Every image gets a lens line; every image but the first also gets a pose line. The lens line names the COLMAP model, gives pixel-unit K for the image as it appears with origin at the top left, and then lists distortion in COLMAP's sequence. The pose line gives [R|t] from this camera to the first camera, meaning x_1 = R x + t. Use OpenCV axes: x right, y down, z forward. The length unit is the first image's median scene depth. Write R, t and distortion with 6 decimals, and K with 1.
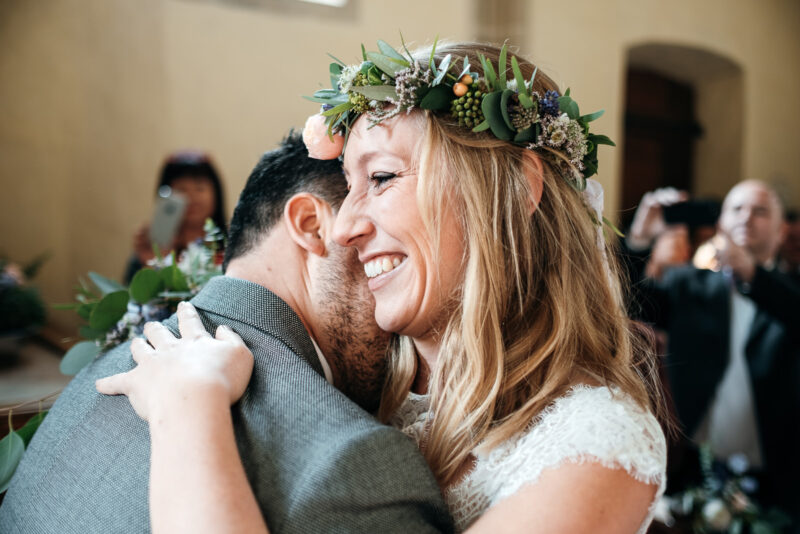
lens RADIAL K [[1260.0, 0, 400.0], [0, 1260.0, 267.0], [0, 0, 1]] dist [0.014857, 0.037711]
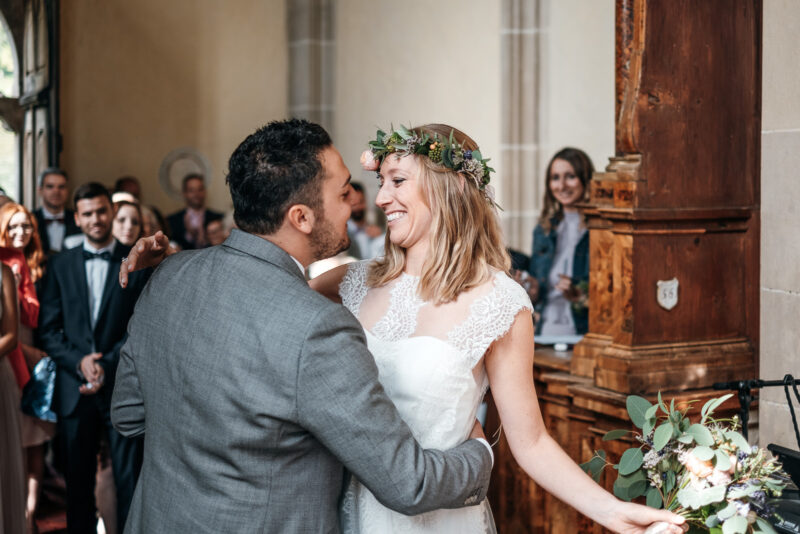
lens RADIAL K [[1260.0, 0, 400.0], [0, 1260.0, 267.0], [0, 0, 1]] dist [0.014857, 0.037711]
pose [[0.996271, 0.069363, 0.051308, -0.121957], [-0.070155, 0.997441, 0.013800, 0.062324], [-0.050219, -0.017348, 0.998588, -1.419888]]
